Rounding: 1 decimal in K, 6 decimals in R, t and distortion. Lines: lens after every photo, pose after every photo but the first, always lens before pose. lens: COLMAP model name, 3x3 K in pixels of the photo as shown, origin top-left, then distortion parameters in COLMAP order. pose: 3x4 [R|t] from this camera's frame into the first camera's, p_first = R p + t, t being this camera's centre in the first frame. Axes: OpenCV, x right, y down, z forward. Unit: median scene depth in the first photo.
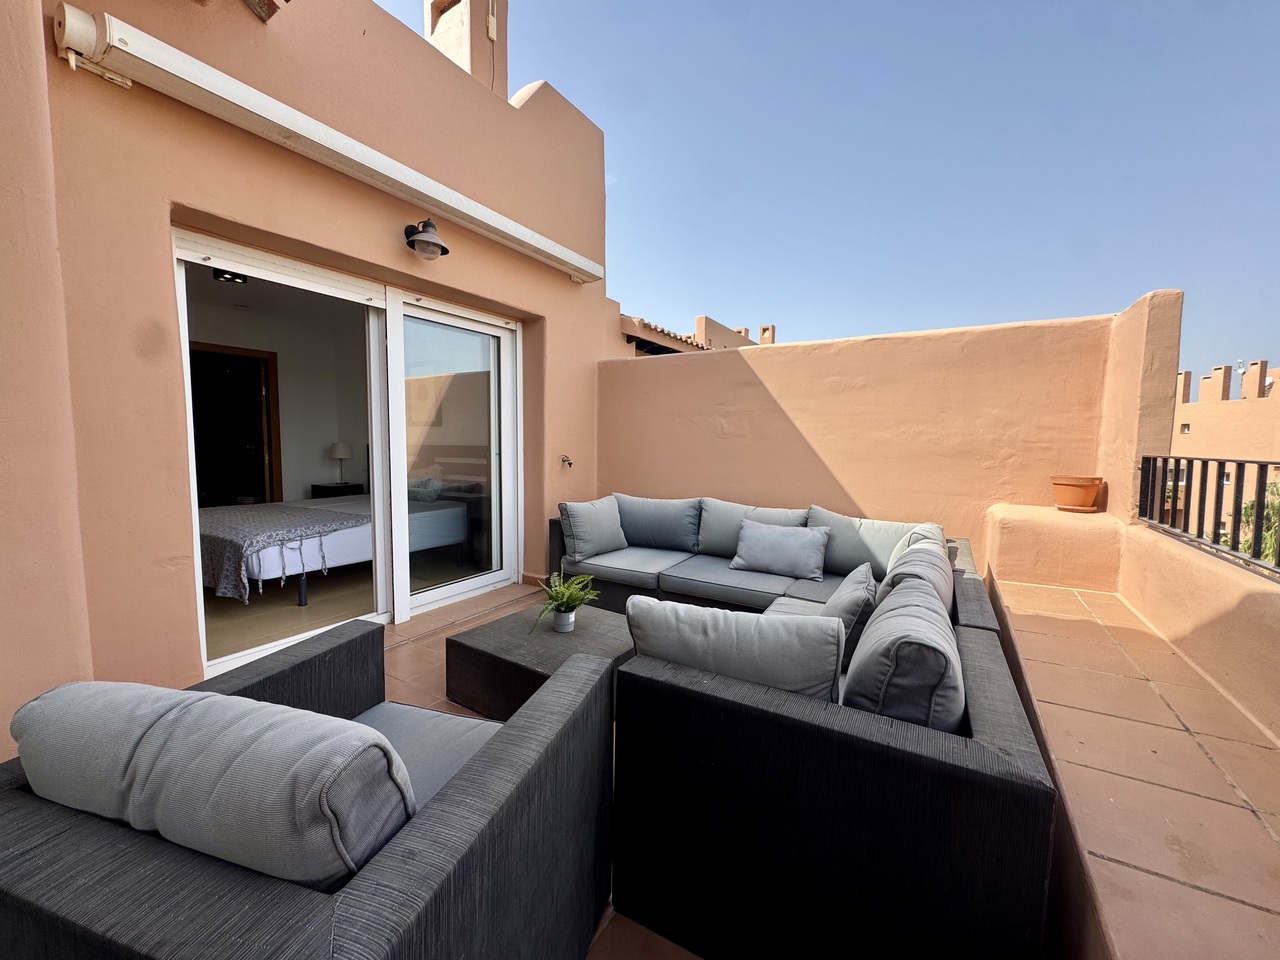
lens RADIAL K [[509.1, 0, 640.0], [0, 509.1, 480.0], [0, 0, 1]] dist [-0.002253, 0.000036]
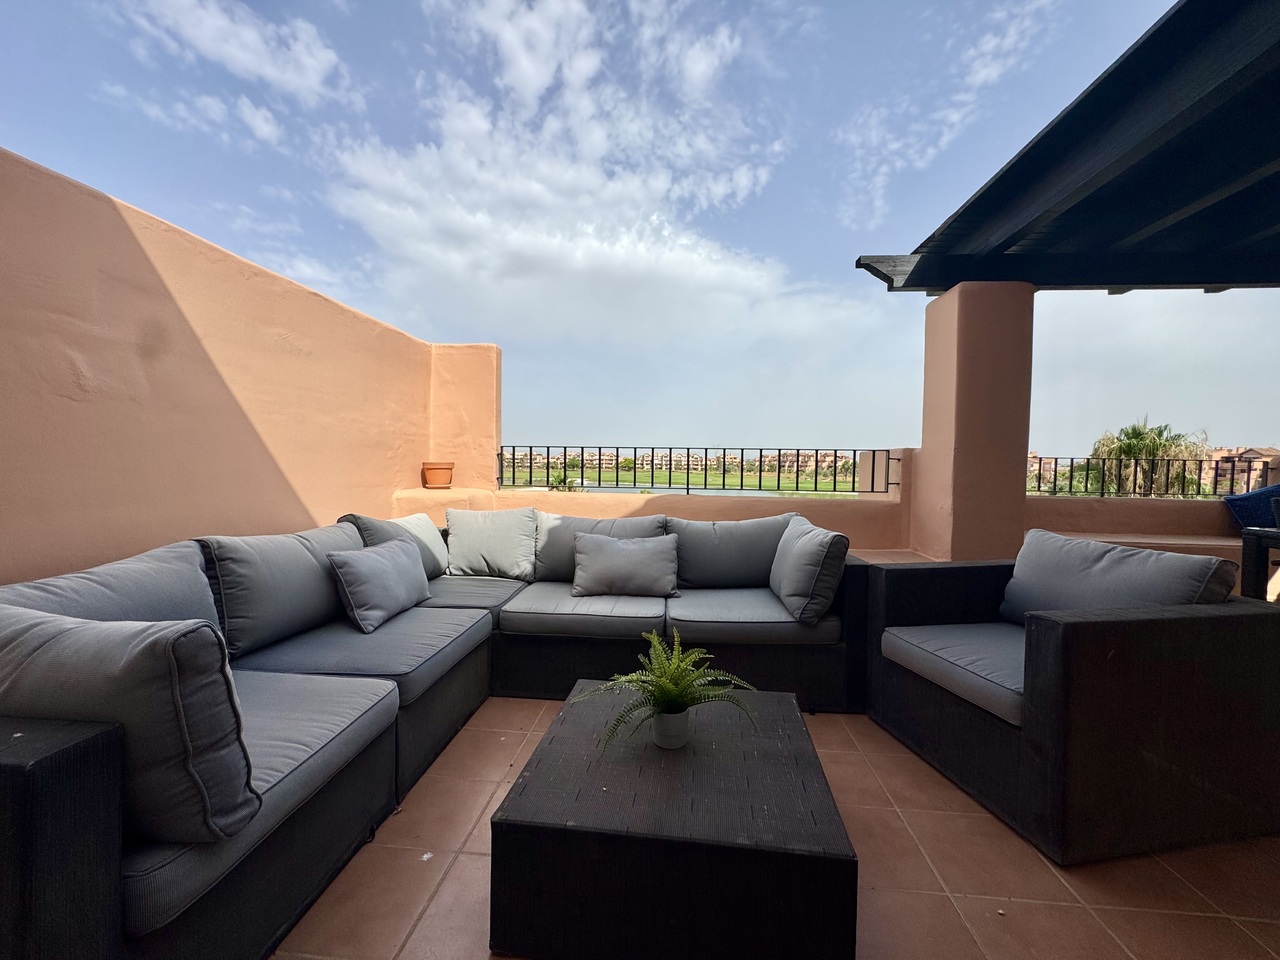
lens RADIAL K [[509.1, 0, 640.0], [0, 509.1, 480.0], [0, 0, 1]] dist [-0.002253, 0.000036]
pose [[-0.437417, -0.050002, 0.897868, -0.451501], [0.048413, 0.995696, 0.079035, -0.033831], [-0.897955, 0.078040, -0.433113, 0.902765]]
